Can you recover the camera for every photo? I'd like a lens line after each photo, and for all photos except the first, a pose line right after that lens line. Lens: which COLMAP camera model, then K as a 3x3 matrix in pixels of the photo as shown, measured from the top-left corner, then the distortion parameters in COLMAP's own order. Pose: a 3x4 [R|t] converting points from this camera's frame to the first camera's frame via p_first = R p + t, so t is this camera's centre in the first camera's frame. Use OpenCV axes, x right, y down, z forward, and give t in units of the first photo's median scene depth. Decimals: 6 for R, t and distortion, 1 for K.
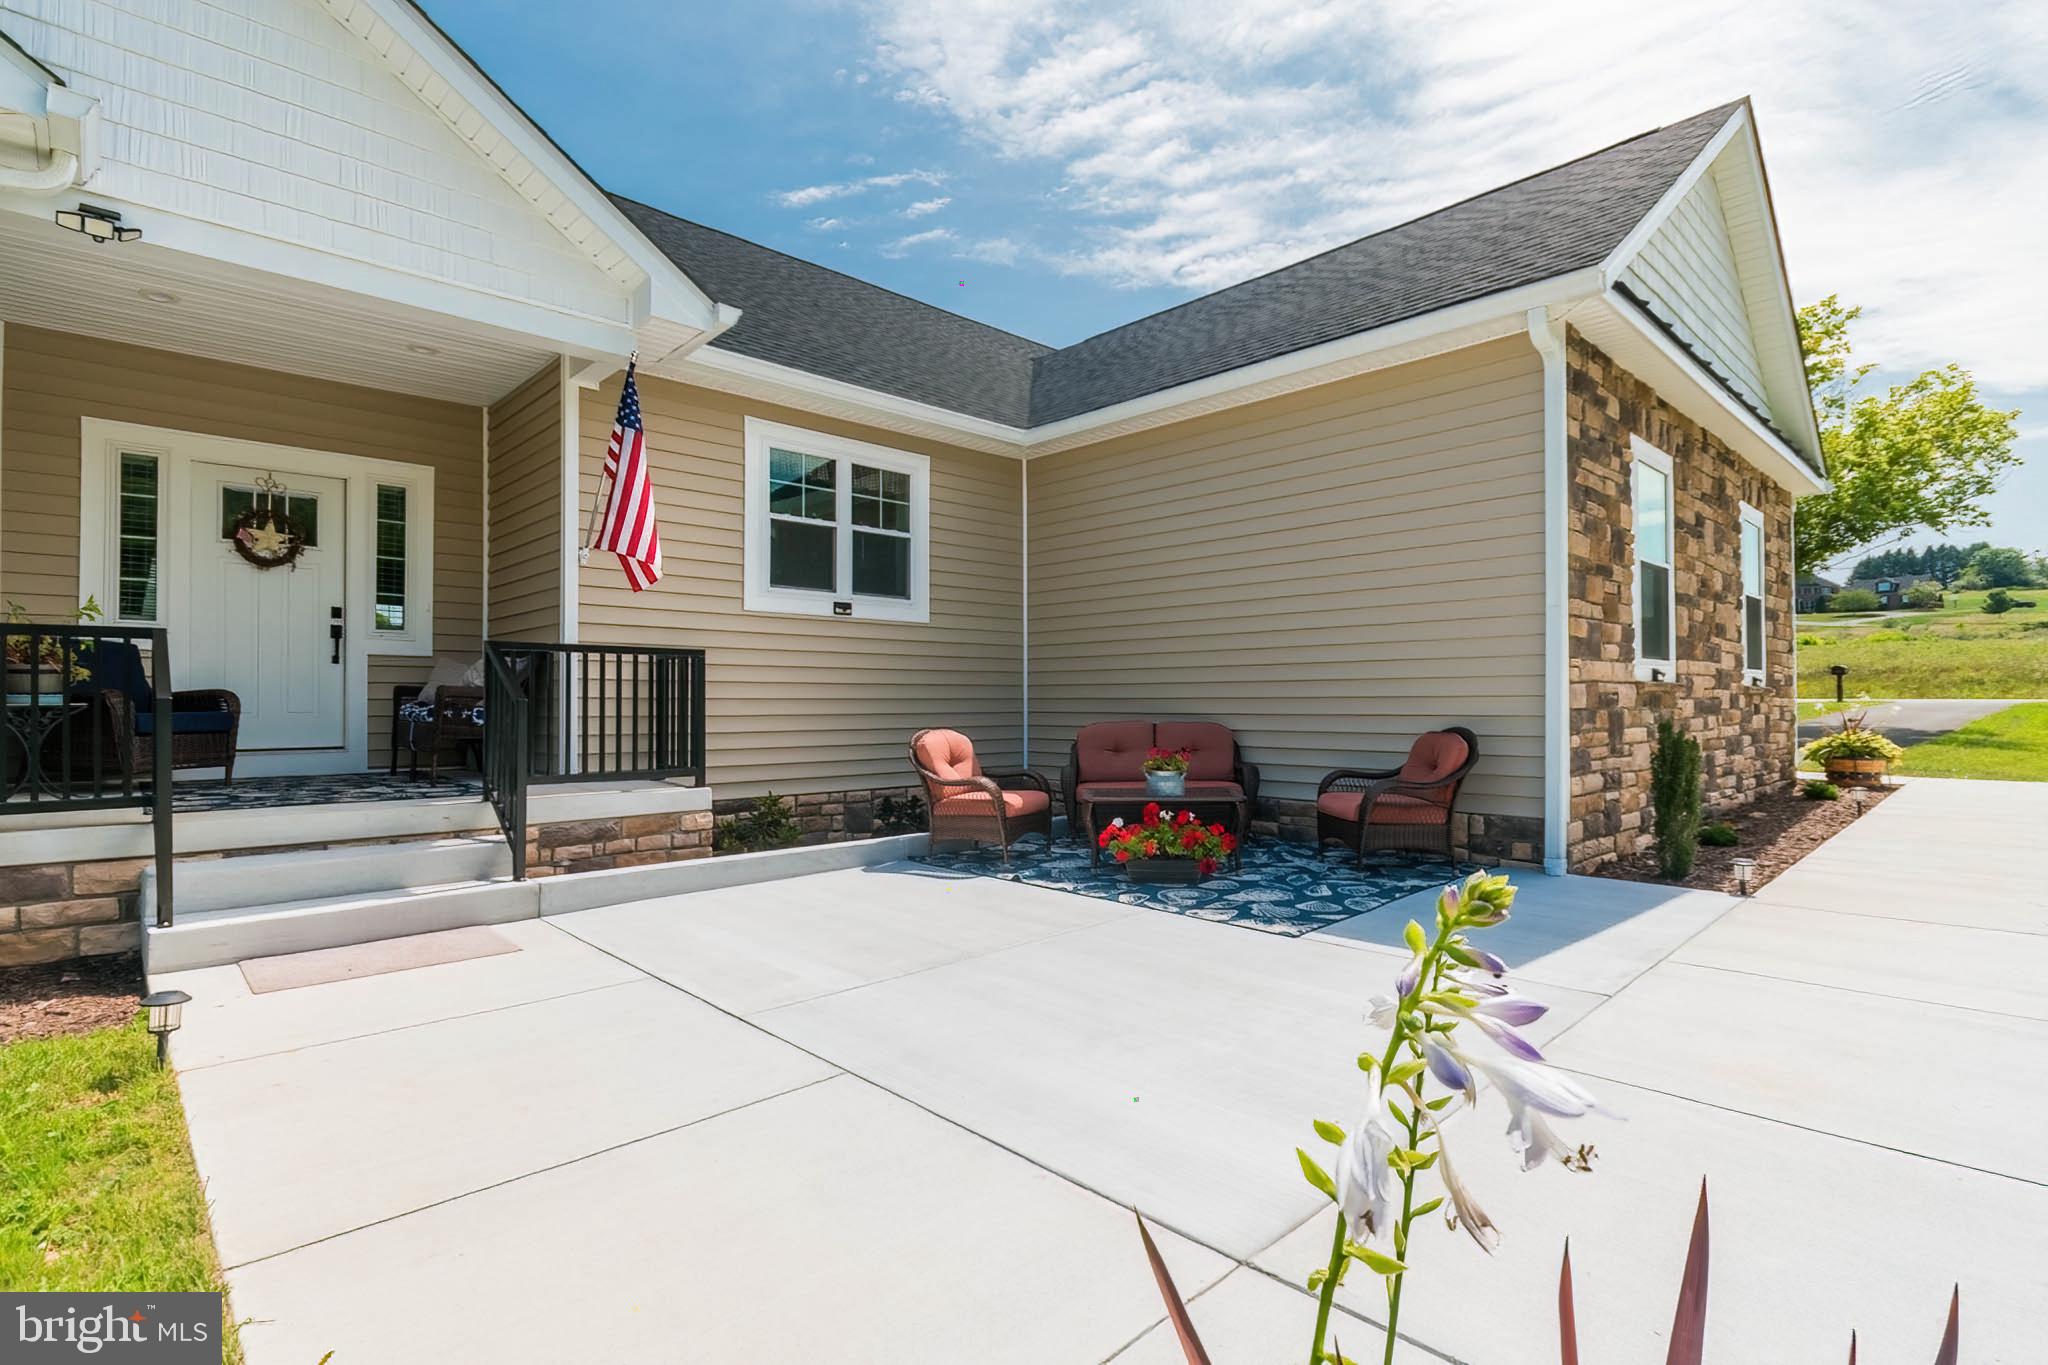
lens RADIAL K [[989.4, 0, 979.6], [0, 989.4, 678.8], [0, 0, 1]] dist [0.010743, 0.000256]
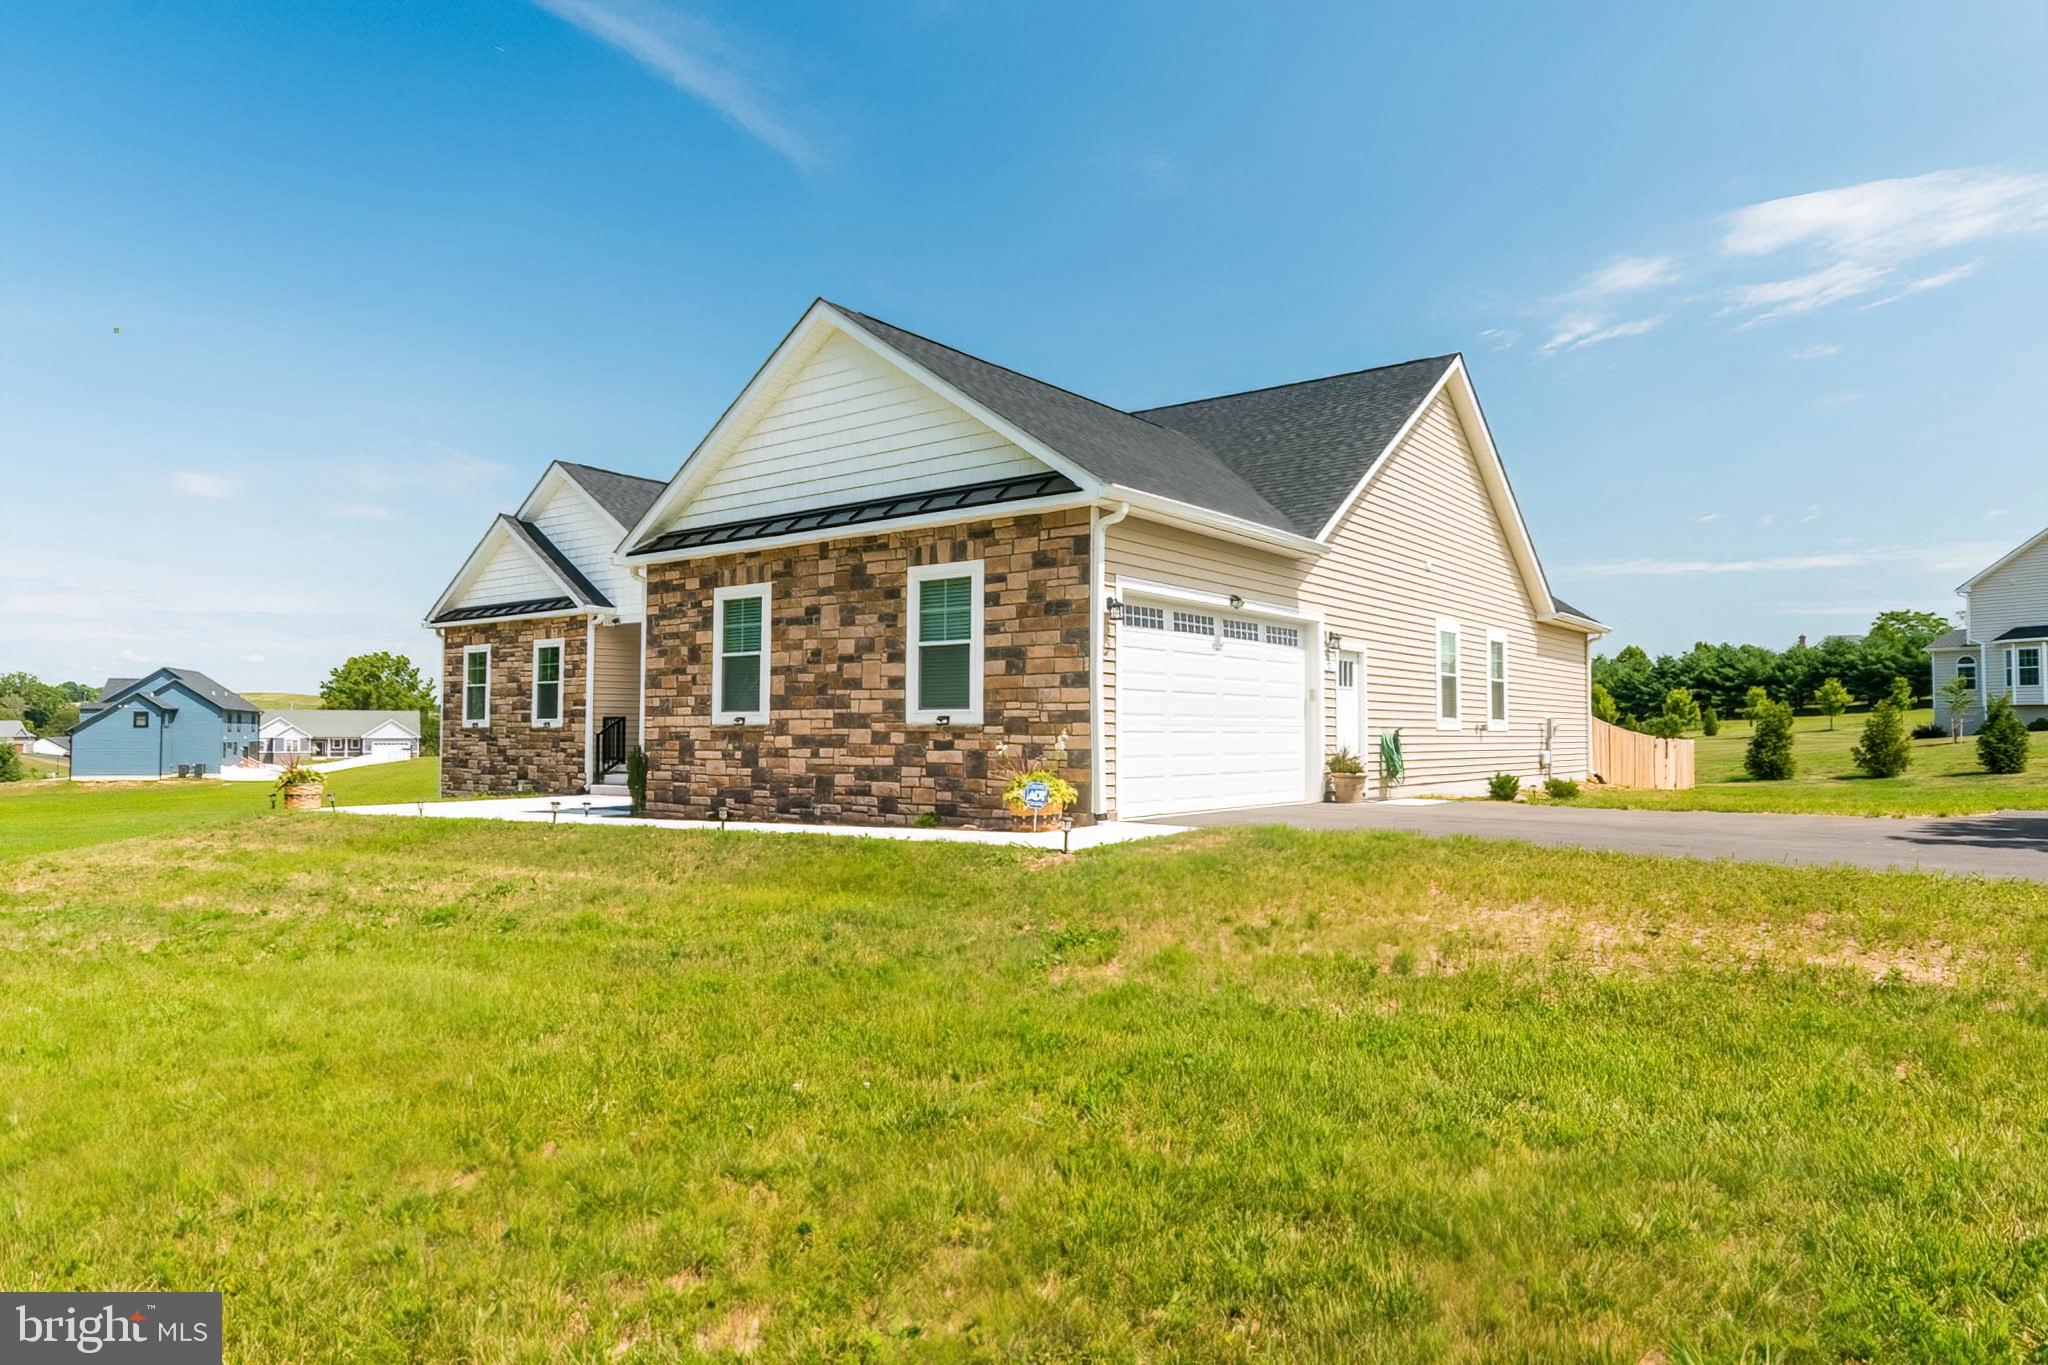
lens RADIAL K [[1240.0, 0, 1024.0], [0, 1240.0, 682.5], [0, 0, 1]] dist [-0.000666, -0.000027]
pose [[0.170637, -0.039816, -0.984529, 2.873524], [0.020974, 0.999104, -0.036770, 0.018466], [0.985111, -0.014375, 0.171319, 1.128471]]
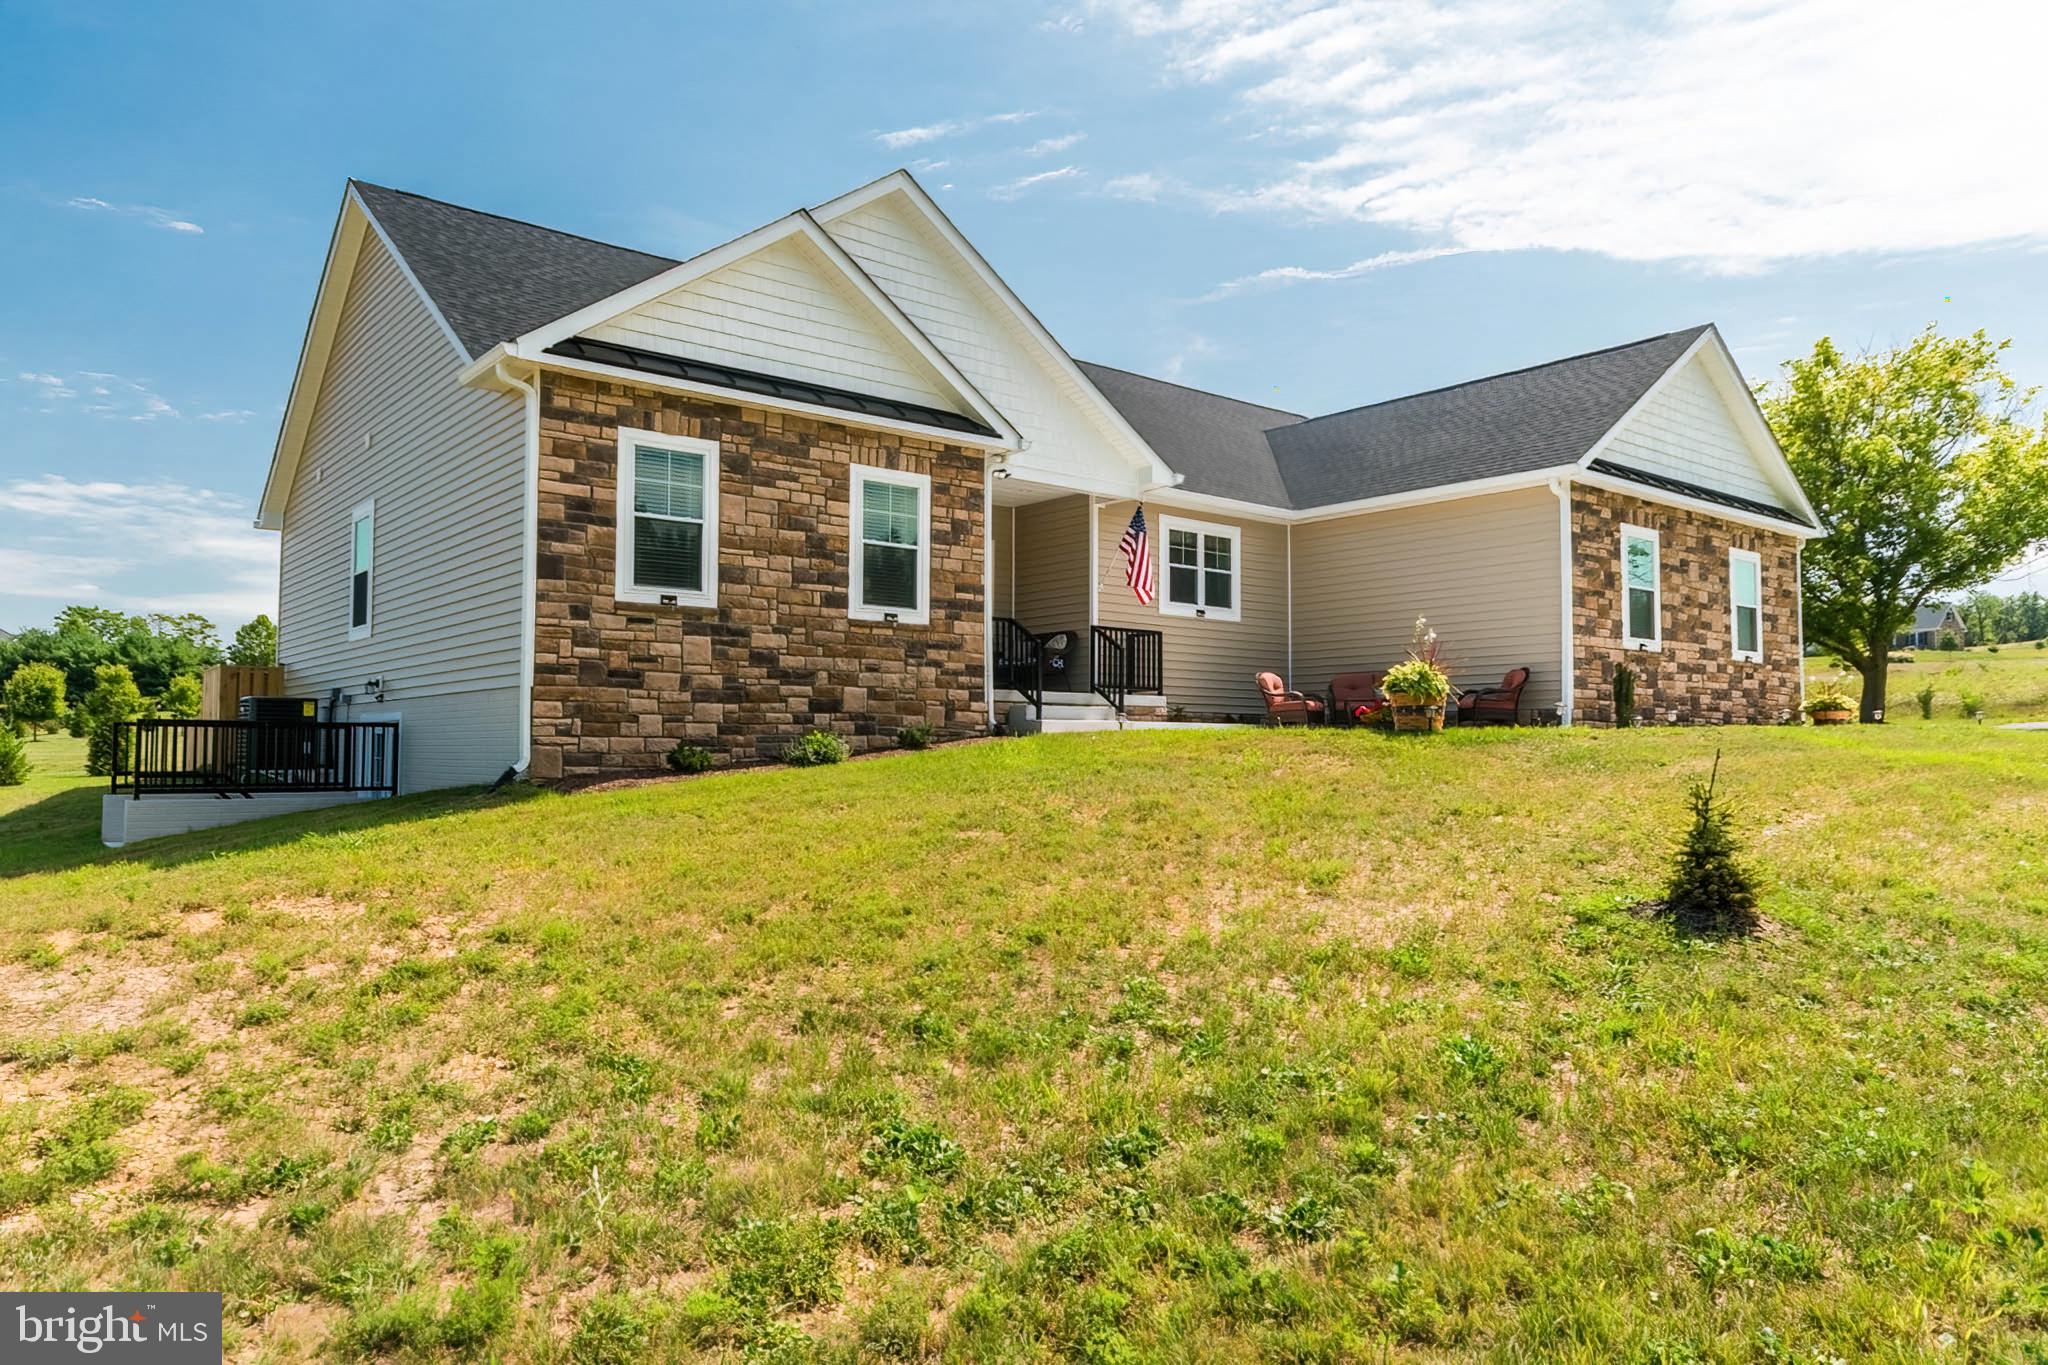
lens RADIAL K [[1353.4, 0, 1006.3], [0, 1353.4, 688.4], [0, 0, 1]] dist [0.006076, -0.014826]
pose [[0.997755, 0.001638, -0.066953, -0.368187], [-0.003299, 0.999690, -0.024696, 0.145586], [0.066892, 0.024861, 0.997450, -1.692475]]
